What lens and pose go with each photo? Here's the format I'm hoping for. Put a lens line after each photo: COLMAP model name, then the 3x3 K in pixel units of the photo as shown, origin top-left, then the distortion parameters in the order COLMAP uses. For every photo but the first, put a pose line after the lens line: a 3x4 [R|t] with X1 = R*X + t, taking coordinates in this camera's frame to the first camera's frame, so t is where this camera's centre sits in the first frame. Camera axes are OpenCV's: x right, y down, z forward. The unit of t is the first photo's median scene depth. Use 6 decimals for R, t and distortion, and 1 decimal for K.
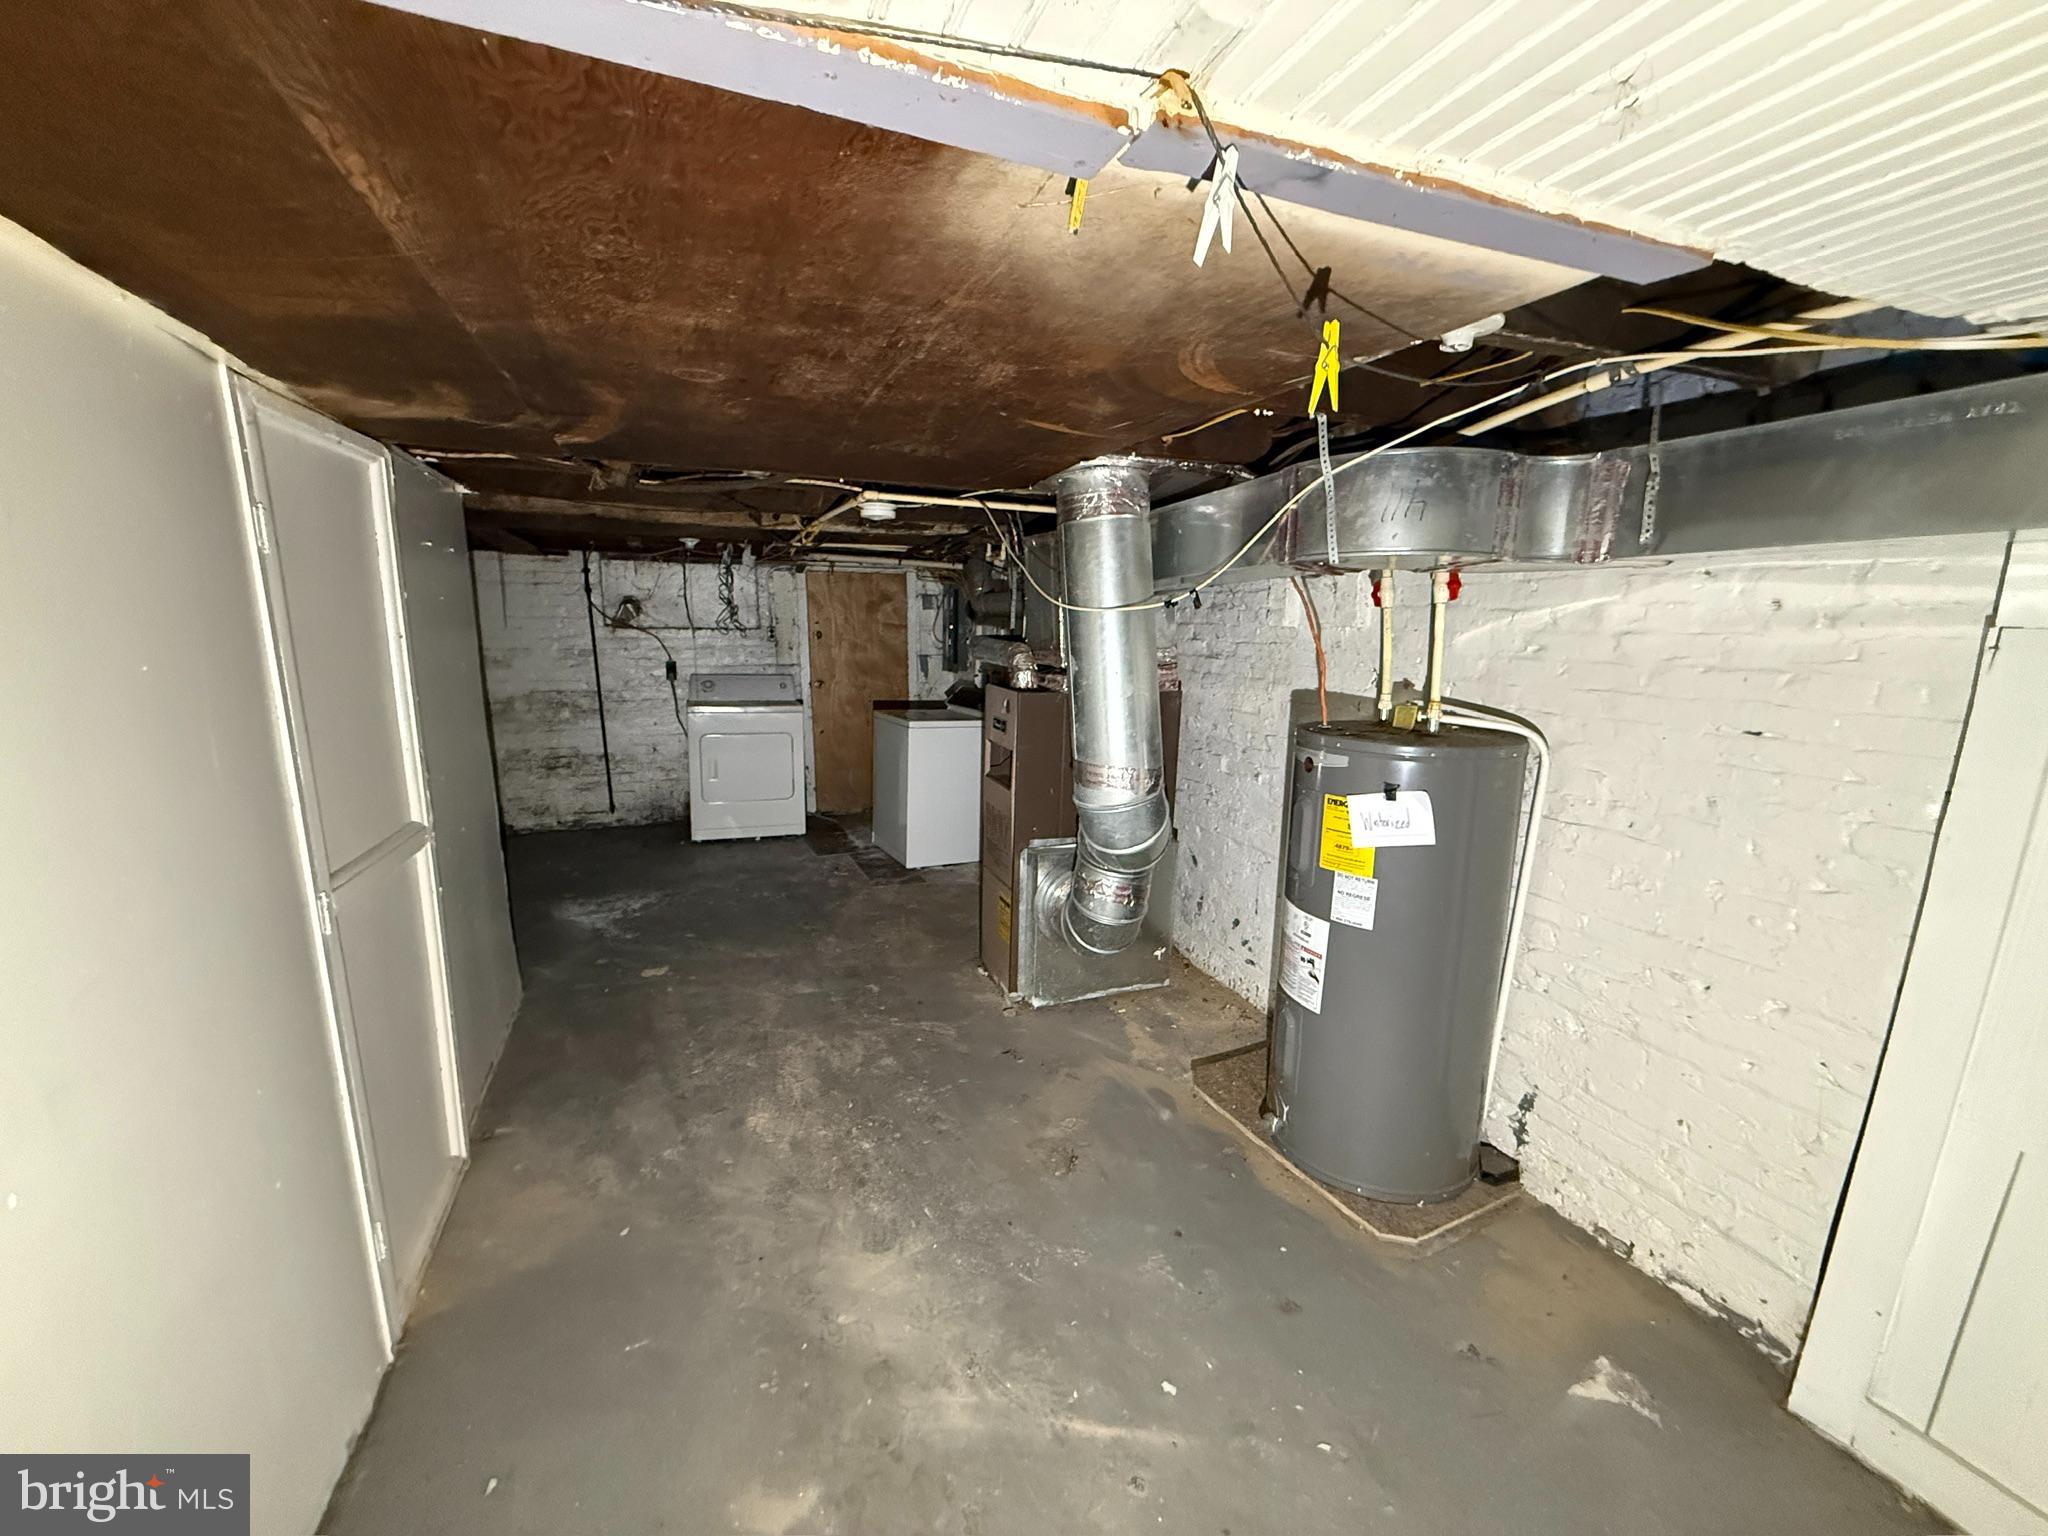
lens RADIAL K [[809.6, 0, 1016.2], [0, 809.6, 771.9], [0, 0, 1]] dist [0.000546, -0.000021]
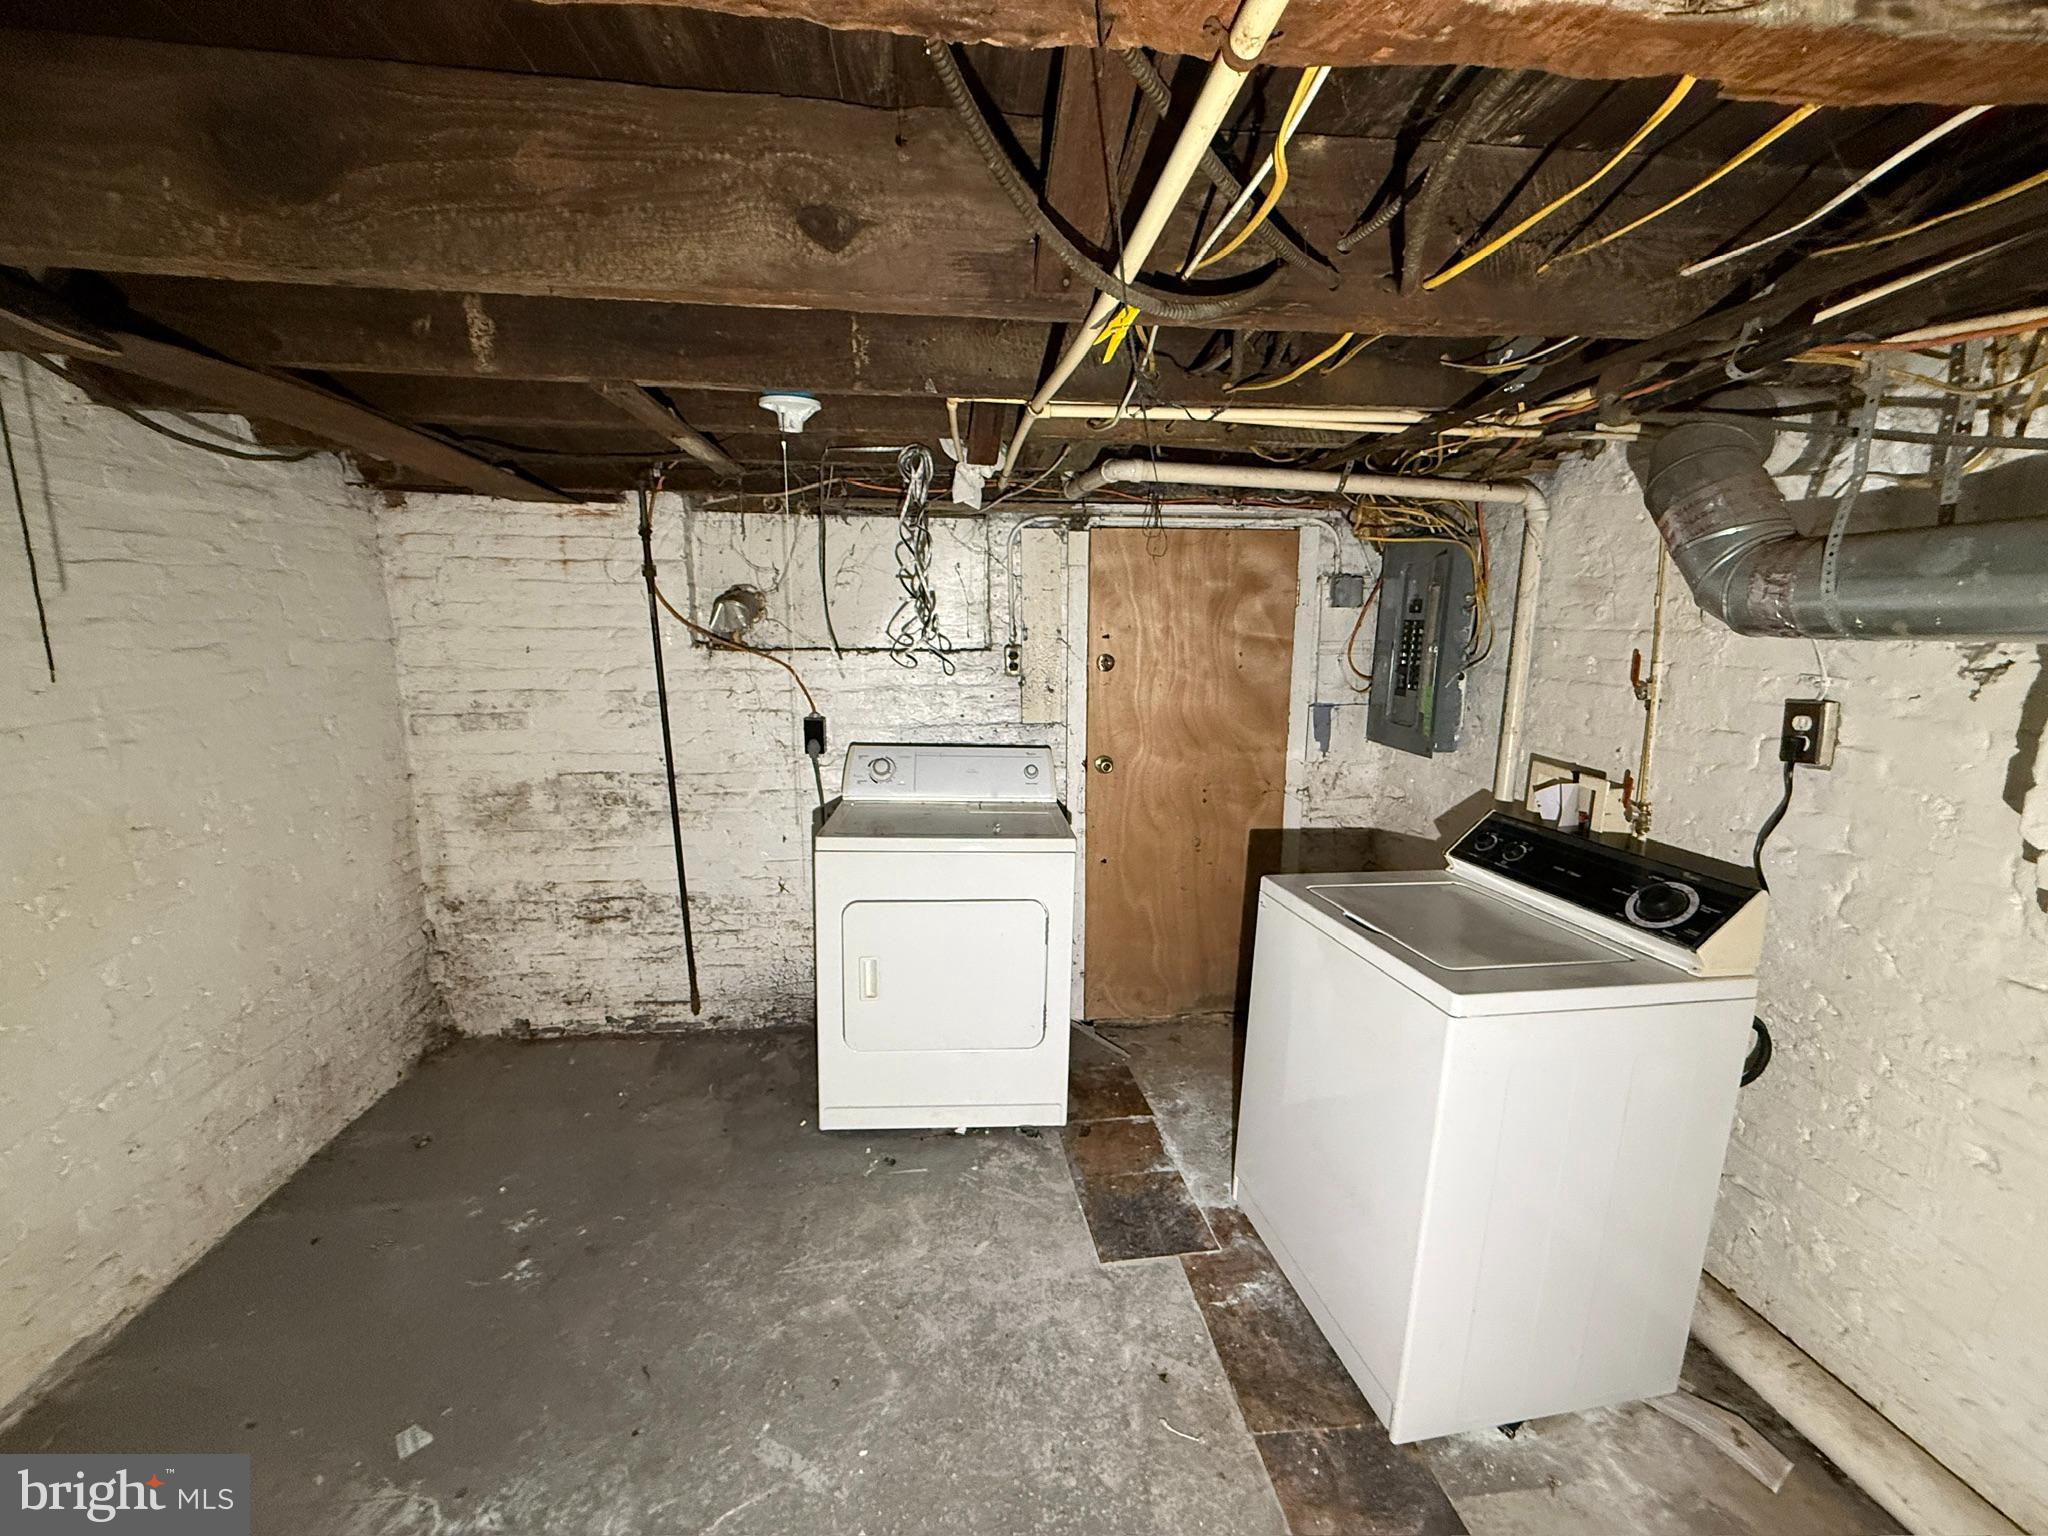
lens RADIAL K [[809.6, 0, 1016.2], [0, 809.6, 771.9], [0, 0, 1]] dist [0.000546, -0.000021]
pose [[0.955738, 0.039637, -0.291536, -0.162342], [-0.046928, 0.998735, -0.018057, -0.099034], [0.290452, 0.030939, 0.956389, 0.559567]]
